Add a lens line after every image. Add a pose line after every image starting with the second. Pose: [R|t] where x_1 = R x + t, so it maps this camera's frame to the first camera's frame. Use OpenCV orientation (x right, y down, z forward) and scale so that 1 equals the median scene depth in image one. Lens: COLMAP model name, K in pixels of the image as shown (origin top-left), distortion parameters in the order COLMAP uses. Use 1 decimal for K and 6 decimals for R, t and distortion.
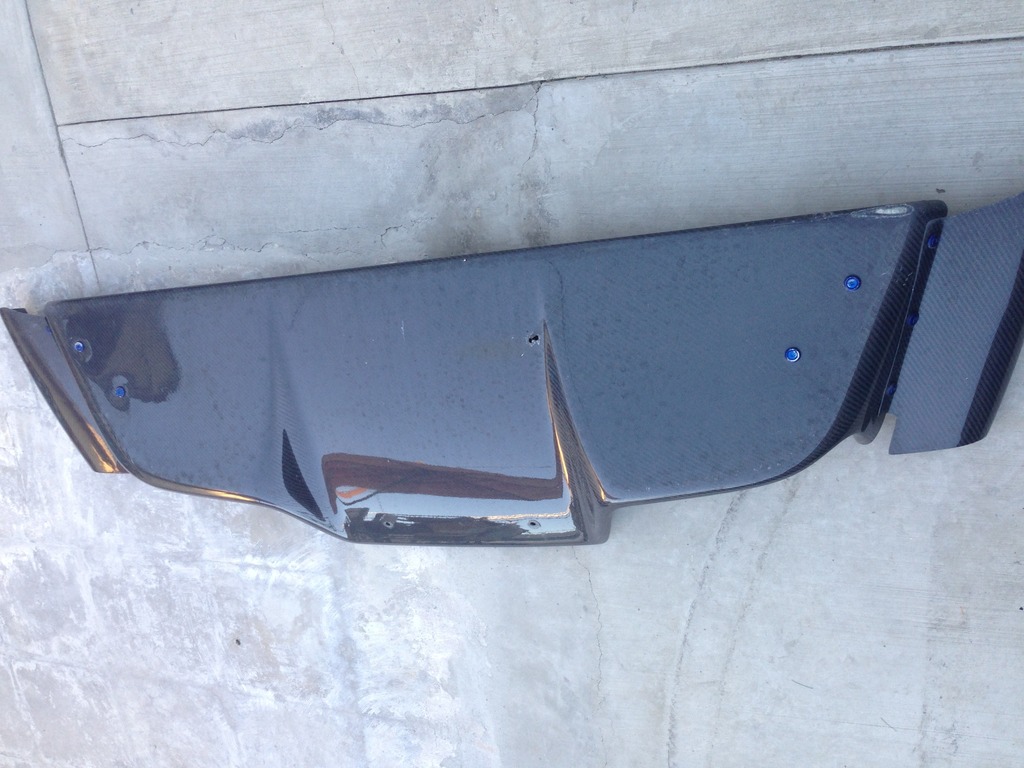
lens RADIAL K [[962.5, 0, 514.1], [0, 962.5, 381.0], [0, 0, 1]] dist [0.032221, 0.000000]
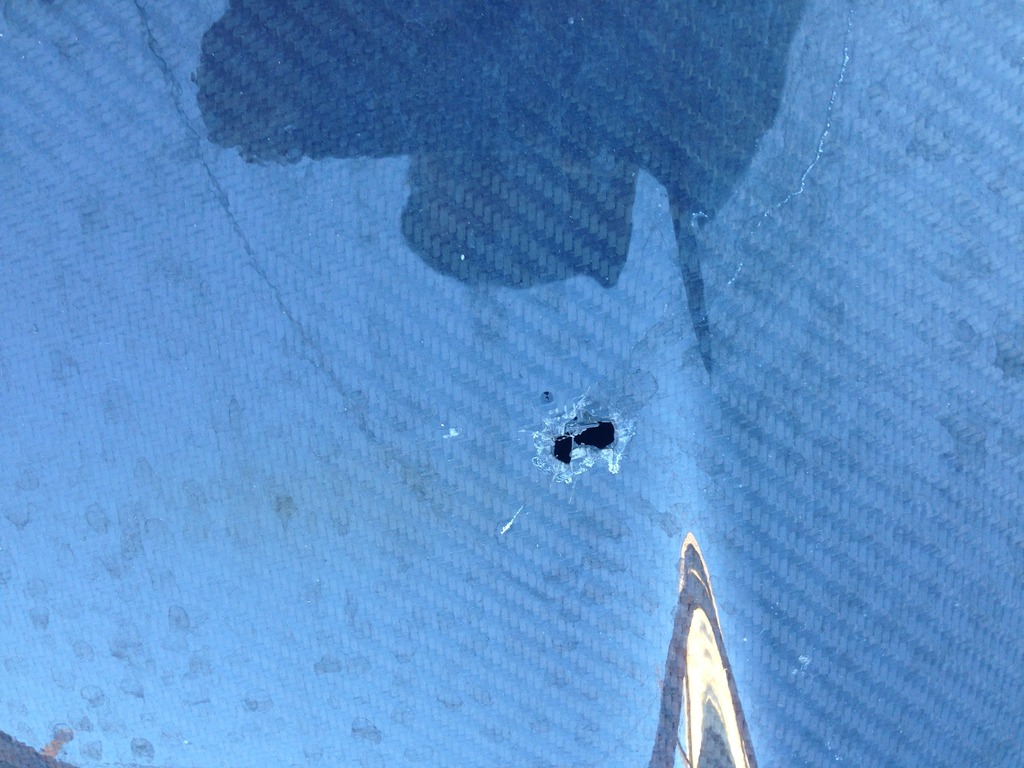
lens RADIAL K [[962.5, 0, 511.9], [0, 962.5, 383.9], [0, 0, 1]] dist [0.032221, 0.000000]
pose [[0.948702, -0.030063, 0.314740, -0.044216], [0.010902, 0.997988, 0.062464, -0.062958], [-0.315985, -0.055829, 0.947120, 0.822524]]
